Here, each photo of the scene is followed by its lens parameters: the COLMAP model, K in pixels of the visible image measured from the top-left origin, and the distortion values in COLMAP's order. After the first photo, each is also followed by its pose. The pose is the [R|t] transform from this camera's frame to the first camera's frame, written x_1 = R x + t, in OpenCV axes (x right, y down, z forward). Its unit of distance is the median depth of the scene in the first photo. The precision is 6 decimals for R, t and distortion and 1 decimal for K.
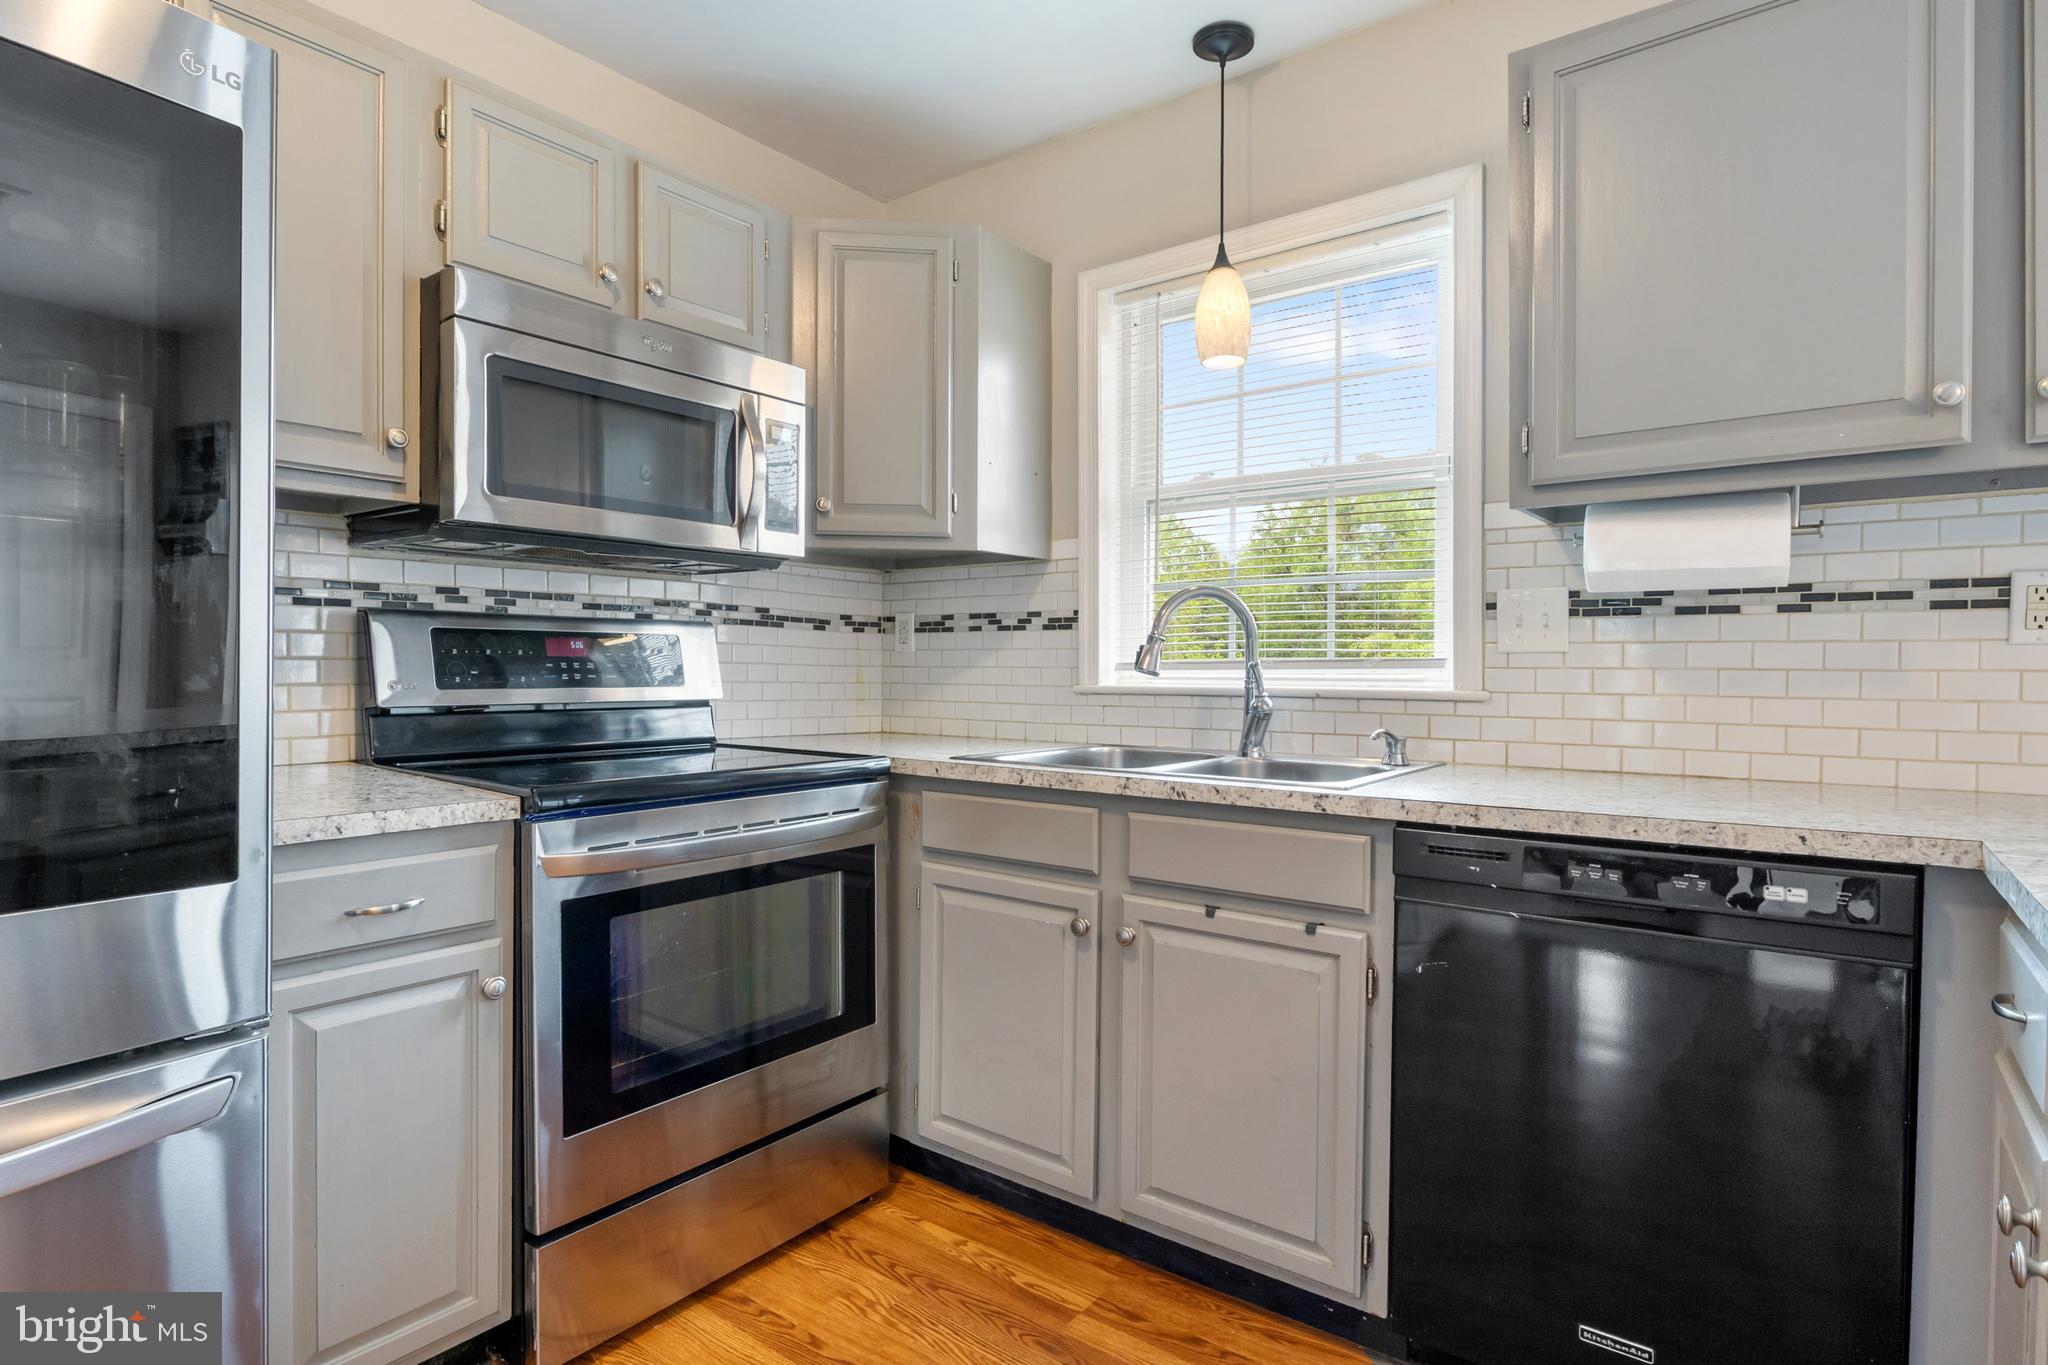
lens RADIAL K [[1062.9, 0, 1006.8], [0, 1062.9, 679.2], [0, 0, 1]] dist [-0.009209, -0.000492]
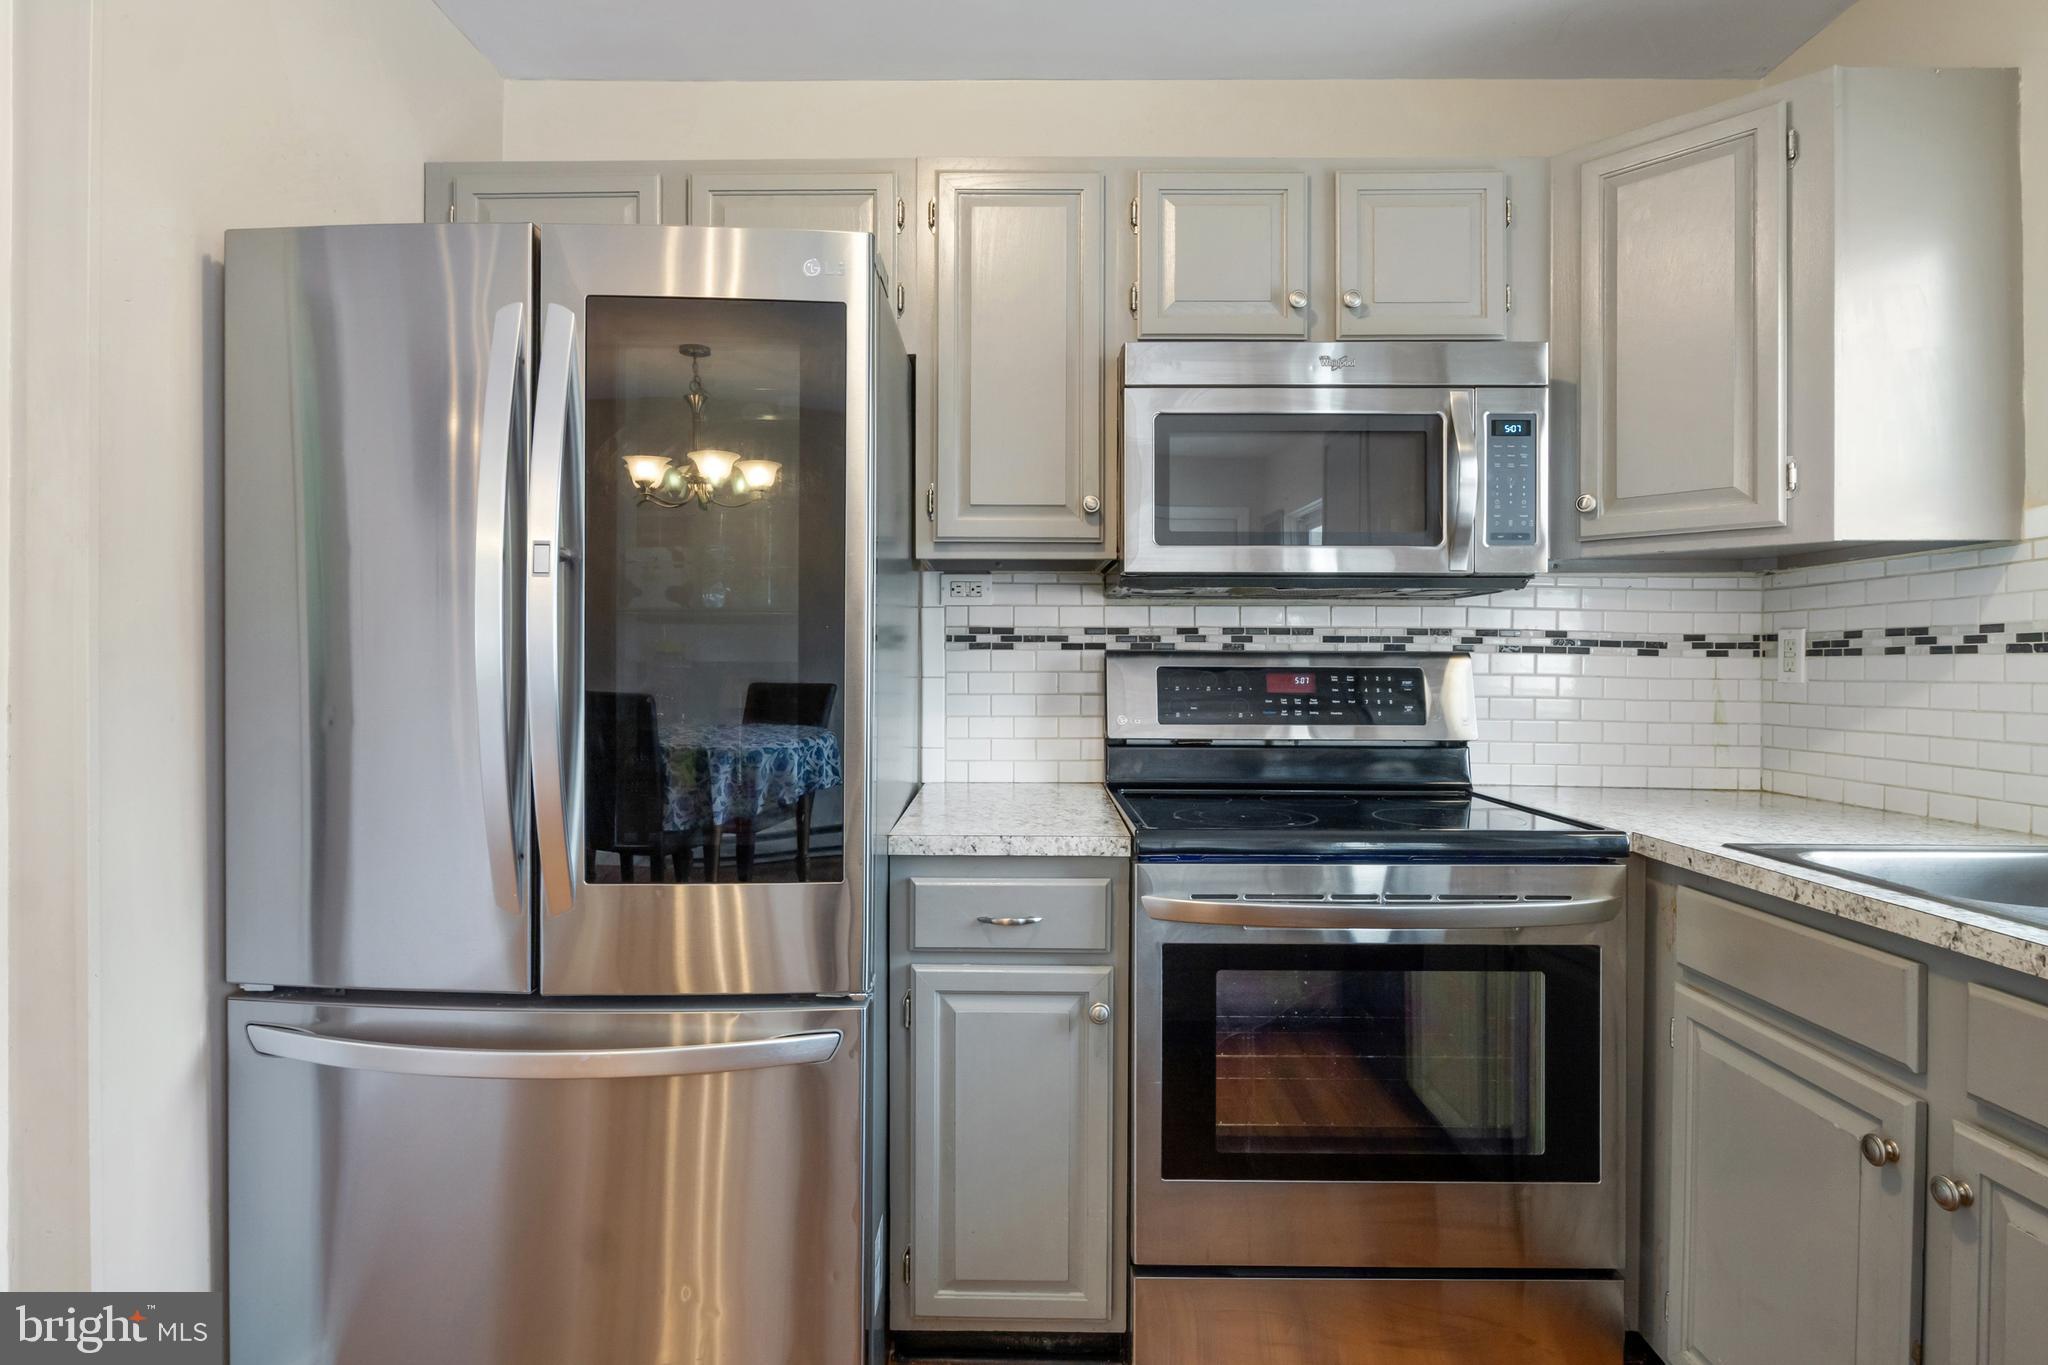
lens RADIAL K [[1070.7, 0, 1007.4], [0, 1070.7, 670.7], [0, 0, 1]] dist [-0.007368, -0.000229]
pose [[0.601267, -0.001622, -0.799046, 0.230967], [-0.010548, 0.999895, -0.009967, -0.029968], [0.798978, 0.014420, 0.601187, 0.195375]]
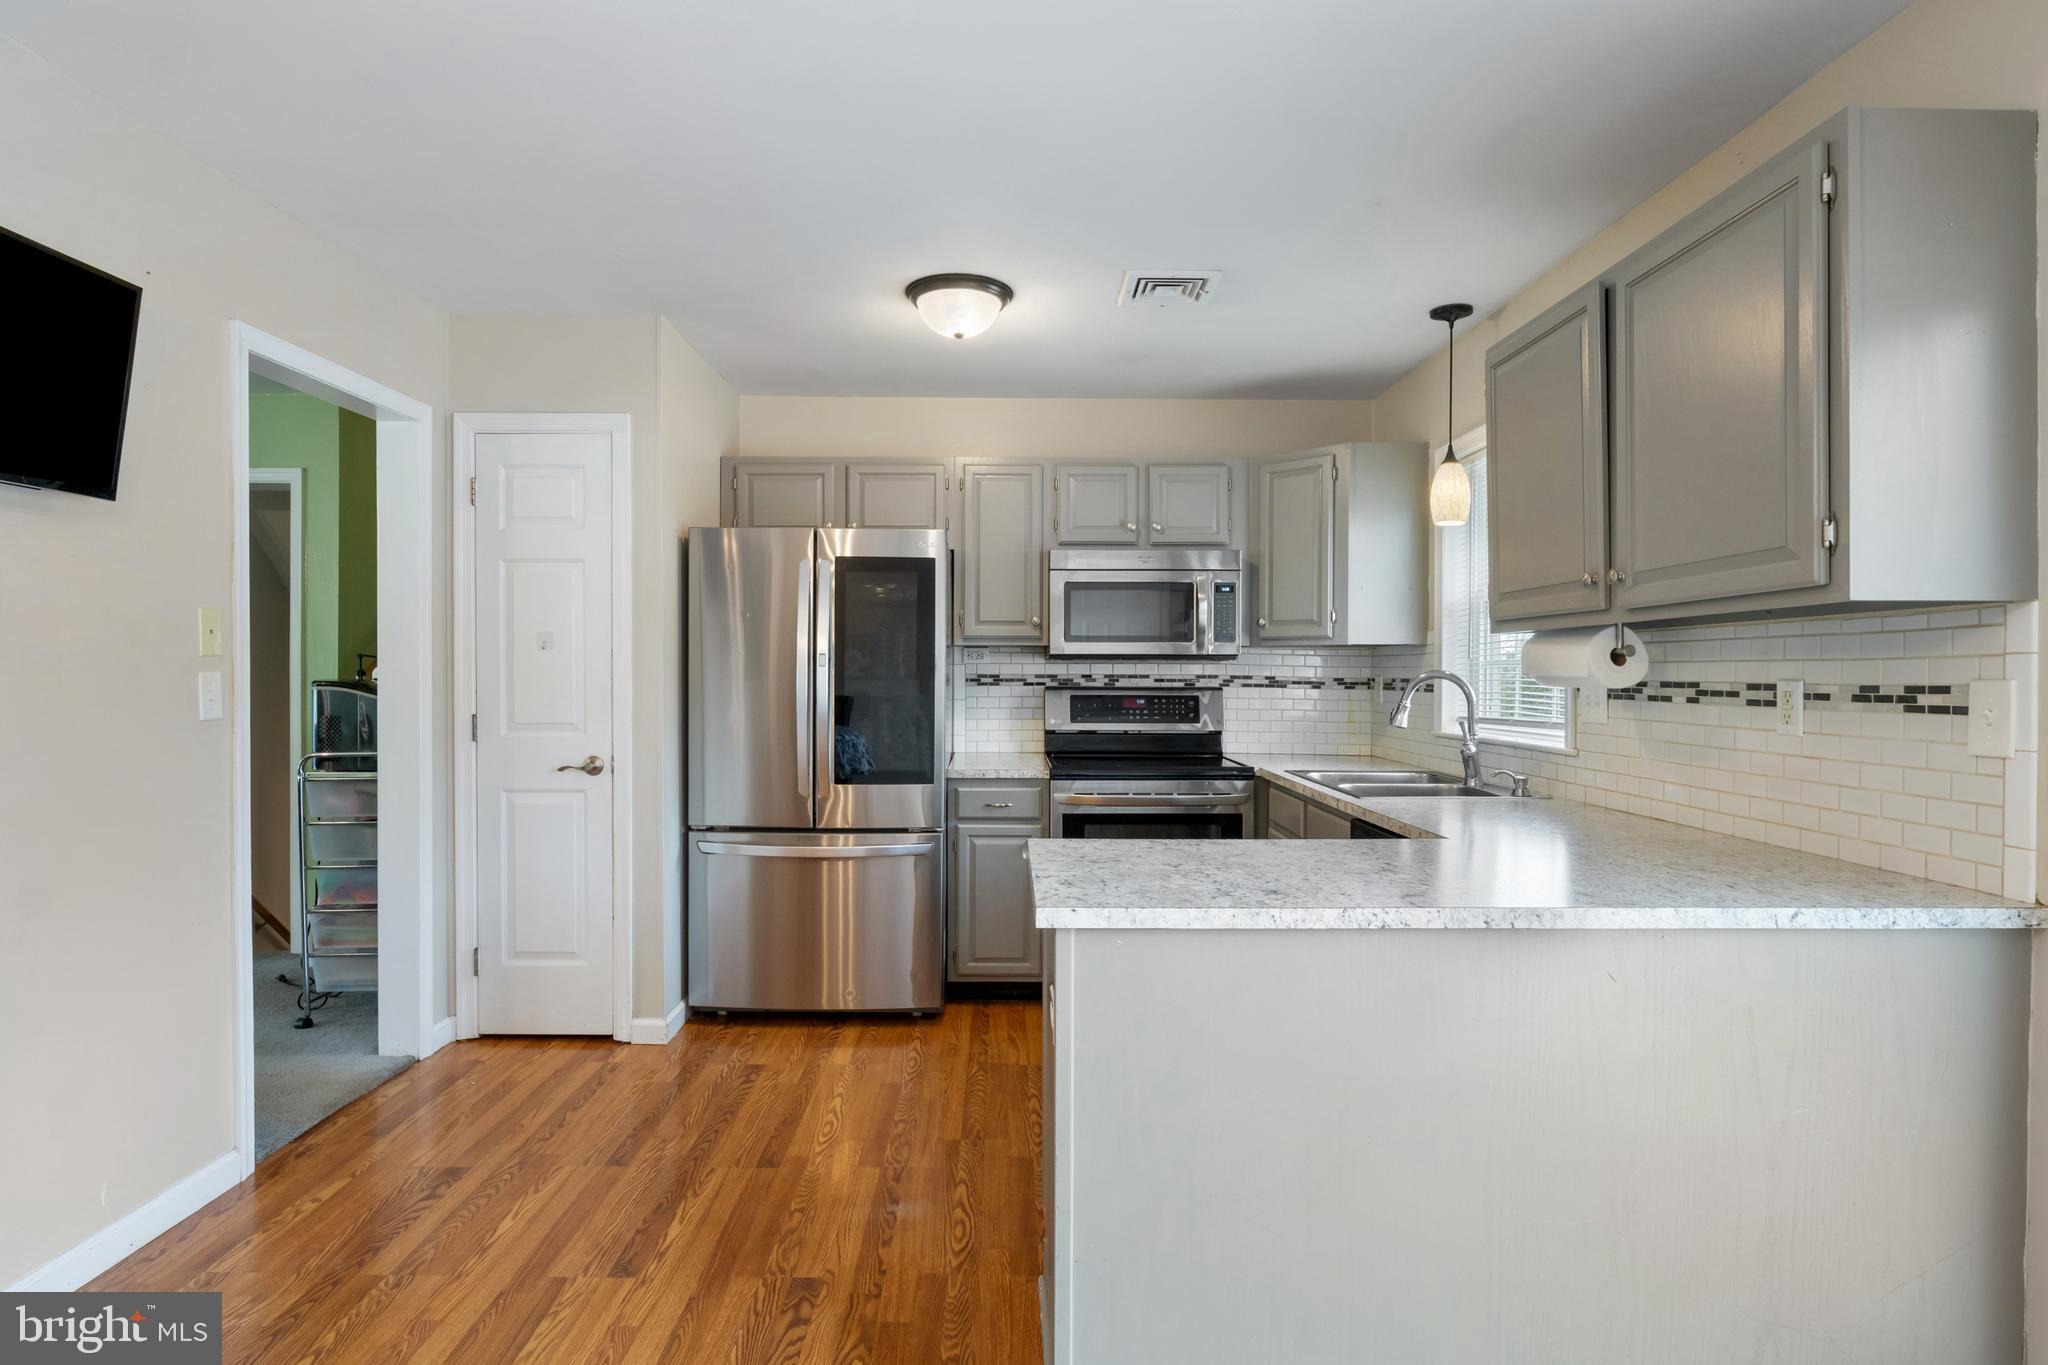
lens RADIAL K [[1070.7, 0, 1007.4], [0, 1070.7, 670.7], [0, 0, 1]] dist [-0.007368, -0.000229]
pose [[0.614557, -0.003195, -0.788866, 1.080767], [-0.009818, 0.999883, -0.011698, -0.067330], [0.788811, 0.014934, 0.614454, -0.462328]]
